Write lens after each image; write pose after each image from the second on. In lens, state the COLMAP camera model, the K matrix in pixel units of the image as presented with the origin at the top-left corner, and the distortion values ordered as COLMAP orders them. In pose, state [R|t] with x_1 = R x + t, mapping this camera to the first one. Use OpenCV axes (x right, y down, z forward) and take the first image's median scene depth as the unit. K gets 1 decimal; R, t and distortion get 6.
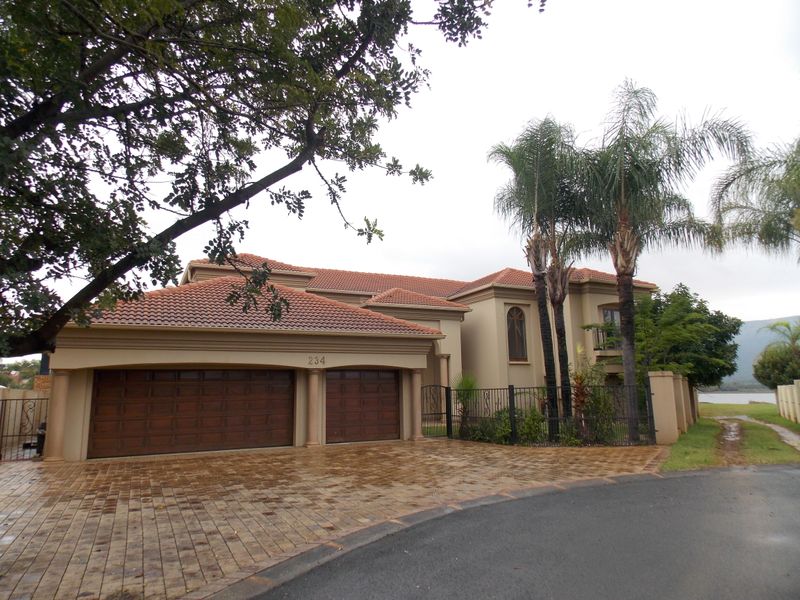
lens RADIAL K [[523.5, 0, 400.0], [0, 523.5, 300.0], [0, 0, 1]] dist [0.001681, 0.001797]
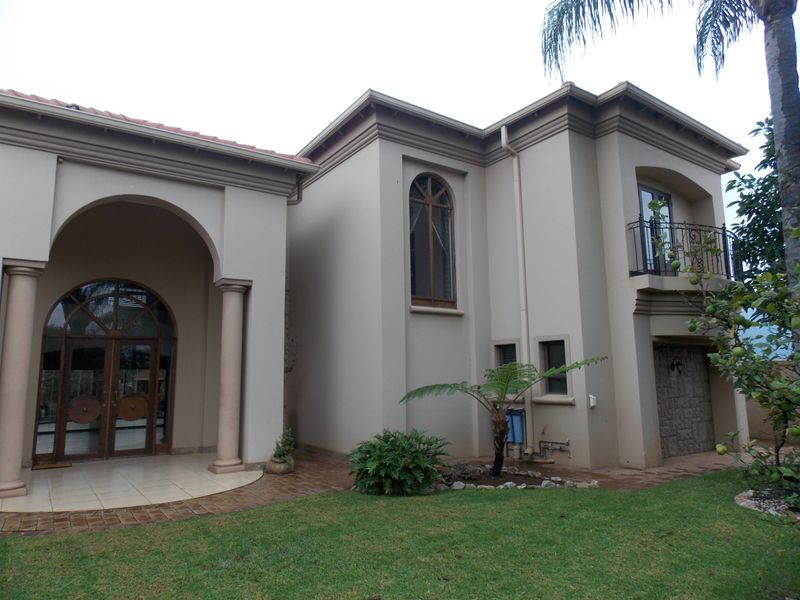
lens RADIAL K [[523.5, 0, 400.0], [0, 523.5, 300.0], [0, 0, 1]] dist [0.001681, 0.001797]
pose [[0.988000, 0.024960, 0.152423, 0.140085], [-0.028926, 0.999297, 0.023859, 0.102967], [-0.151720, -0.027982, 0.988027, 0.612704]]
